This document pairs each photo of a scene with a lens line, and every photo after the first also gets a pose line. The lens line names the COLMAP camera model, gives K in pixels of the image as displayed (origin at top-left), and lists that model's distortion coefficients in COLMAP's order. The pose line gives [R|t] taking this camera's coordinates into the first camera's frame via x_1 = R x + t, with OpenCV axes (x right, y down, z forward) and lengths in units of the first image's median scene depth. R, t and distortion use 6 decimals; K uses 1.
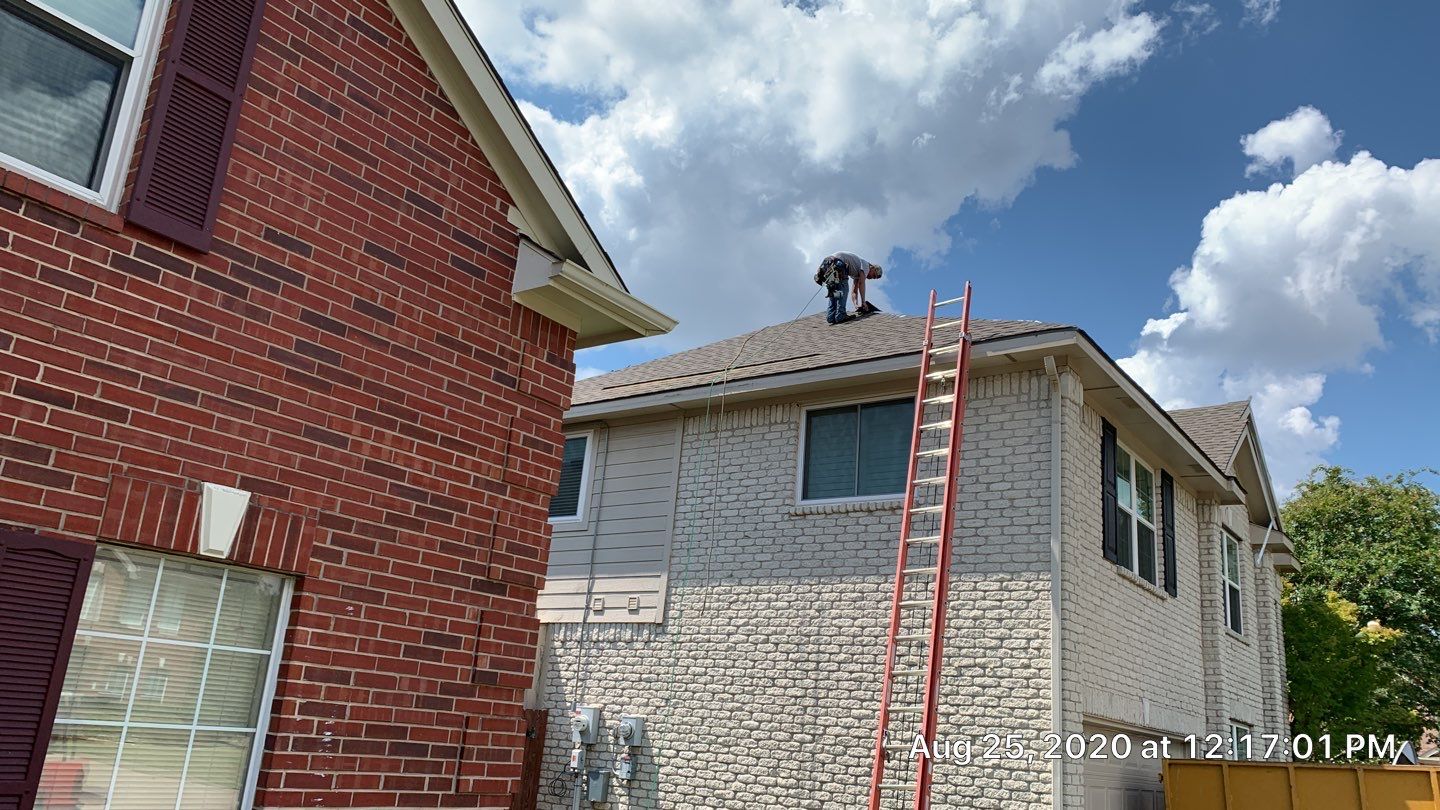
lens RADIAL K [[1093.1, 0, 710.3], [0, 1093.1, 404.6], [0, 0, 1]] dist [0.092251, -0.150580]
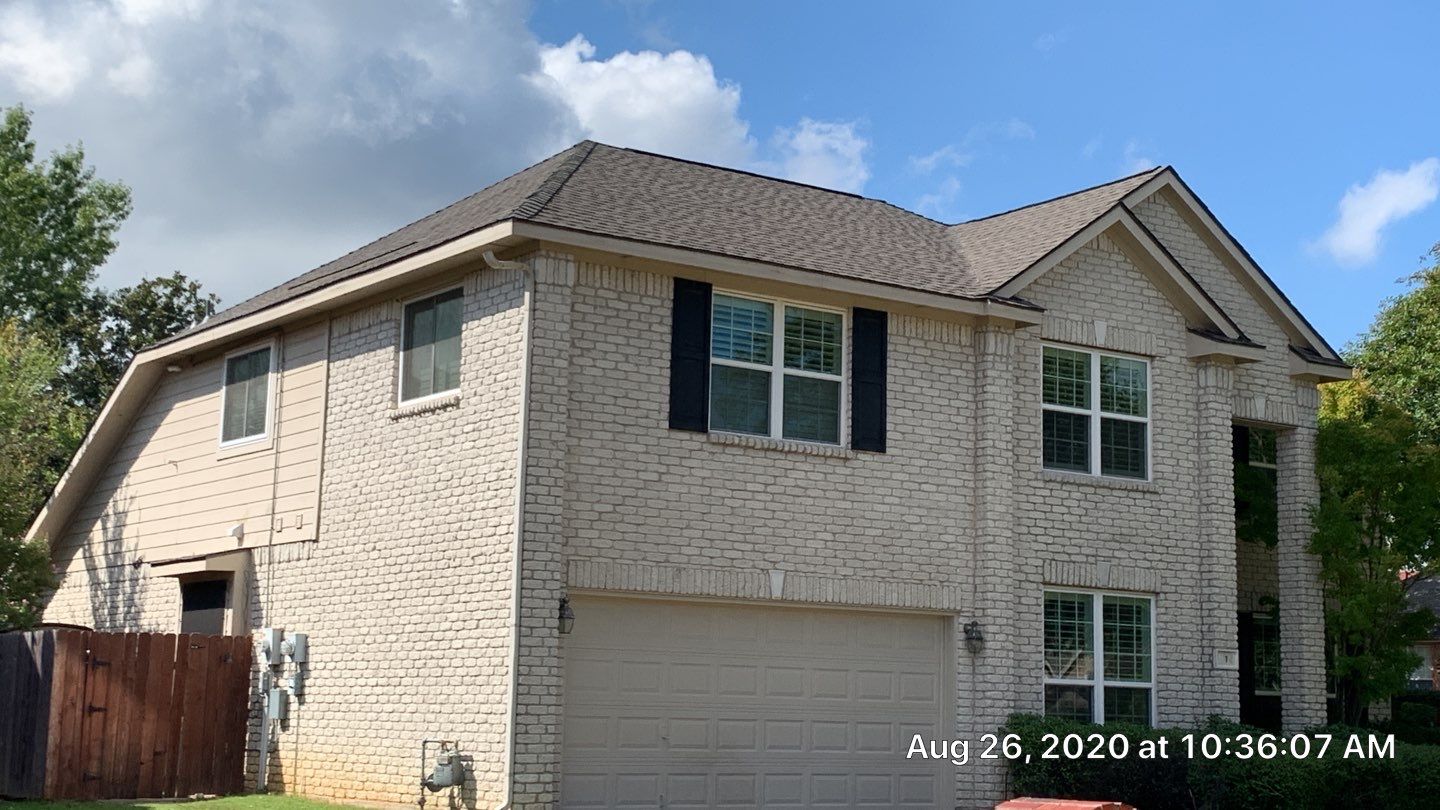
lens RADIAL K [[2088.5, 0, 720.0], [0, 2088.5, 405.0], [0, 0, 1]] dist [0.138214, -0.394027]
pose [[0.944550, -0.108641, -0.309873, 0.897384], [0.149739, 0.982359, 0.112021, -0.071972], [0.292237, -0.152209, 0.944156, -0.635875]]
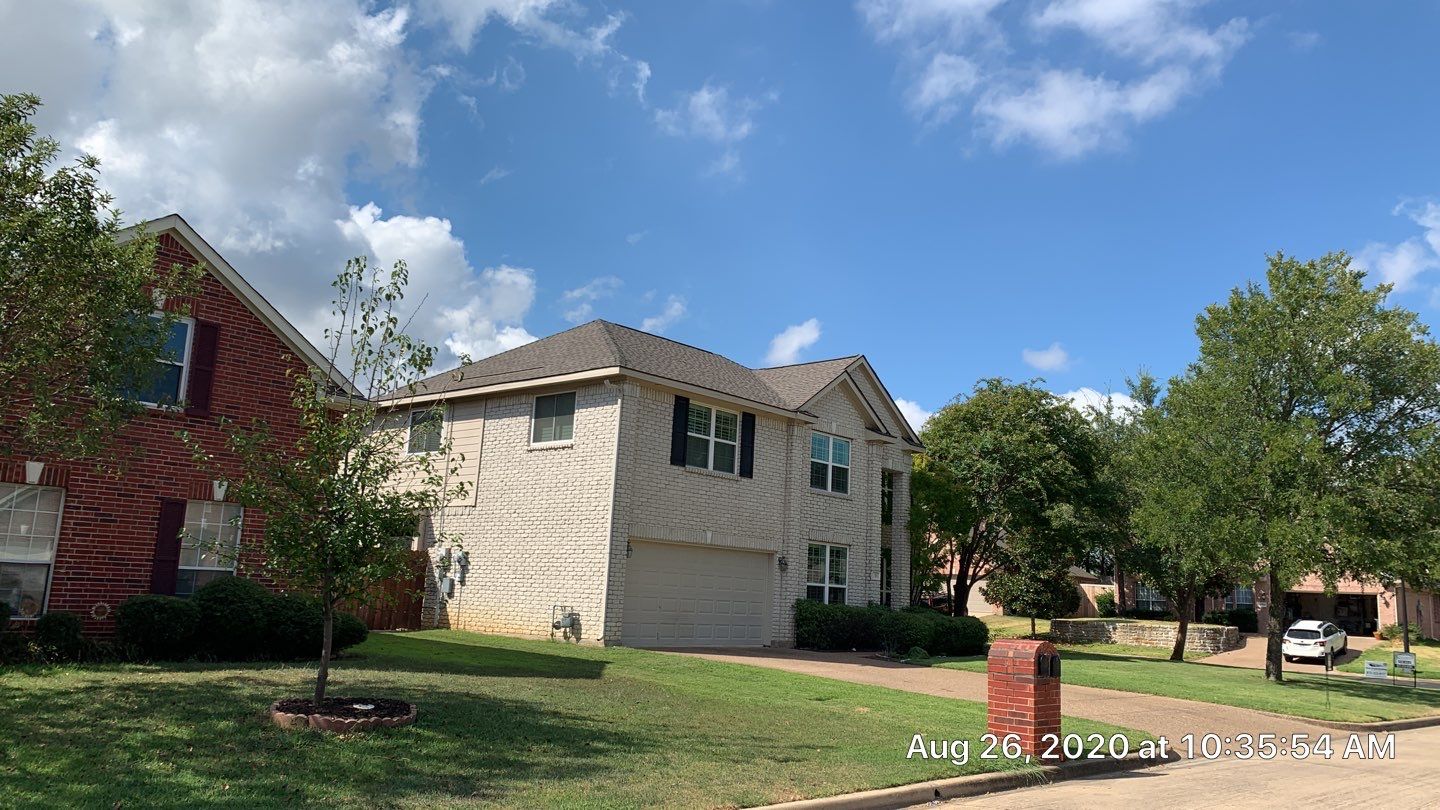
lens RADIAL K [[1114.9, 0, 727.5], [0, 1114.9, 398.7], [0, 0, 1]] dist [0.078475, -0.093889]
pose [[0.996198, -0.050043, -0.071308, 0.580056], [0.057801, 0.992110, 0.111254, -0.196793], [0.065178, -0.114953, 0.991230, -0.981466]]
